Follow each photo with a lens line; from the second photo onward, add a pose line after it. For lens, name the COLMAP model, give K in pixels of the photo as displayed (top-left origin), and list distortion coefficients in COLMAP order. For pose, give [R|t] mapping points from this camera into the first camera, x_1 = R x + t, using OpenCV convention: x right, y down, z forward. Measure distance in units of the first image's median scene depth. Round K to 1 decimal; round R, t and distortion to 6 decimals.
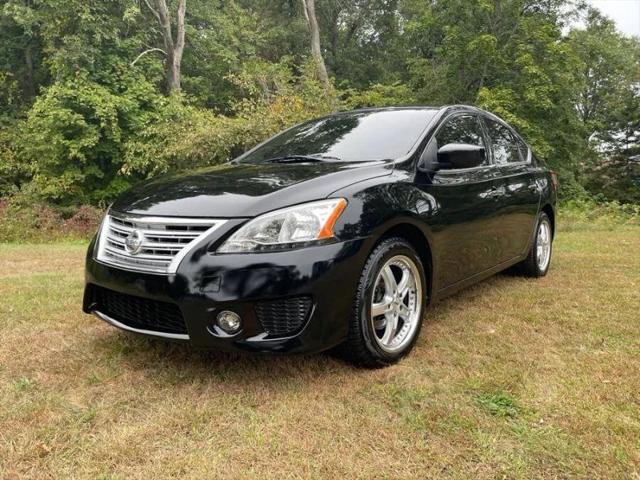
lens RADIAL K [[477.2, 0, 321.7], [0, 477.2, 247.0], [0, 0, 1]] dist [0.079865, -0.107398]
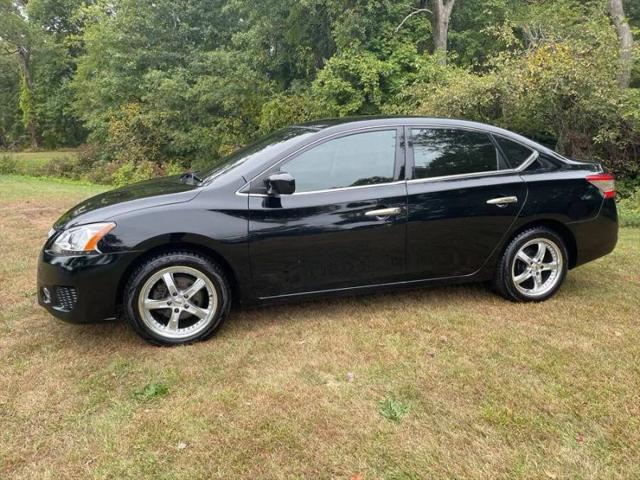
lens RADIAL K [[478.1, 0, 321.2], [0, 478.1, 242.8], [0, 0, 1]] dist [0.073066, -0.100342]
pose [[0.812084, 0.130954, -0.568656, 0.139404], [-0.077476, 0.990063, 0.117356, -0.026271], [0.578374, -0.051246, 0.814161, 0.020541]]
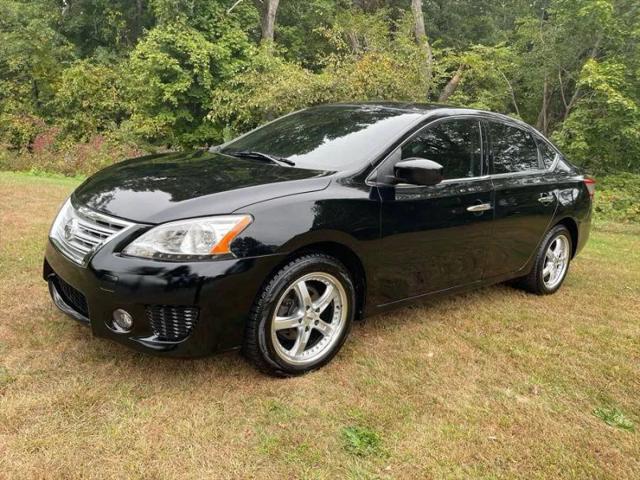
lens RADIAL K [[478.1, 0, 321.2], [0, 478.1, 242.8], [0, 0, 1]] dist [0.073066, -0.100342]
pose [[0.976165, 0.133127, -0.171401, 0.039015], [-0.118241, 0.988492, 0.094353, -0.016312], [0.181990, -0.071838, 0.980673, 0.002520]]
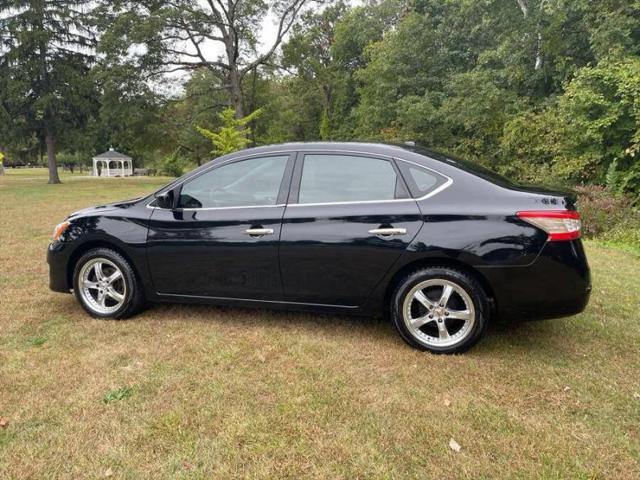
lens RADIAL K [[477.2, 0, 321.7], [0, 477.2, 247.0], [0, 0, 1]] dist [0.079865, -0.107398]
pose [[0.367743, 0.176523, -0.913020, 0.232591], [-0.118910, 0.982684, 0.142098, -0.041600], [0.922294, 0.056312, 0.382365, 0.123987]]
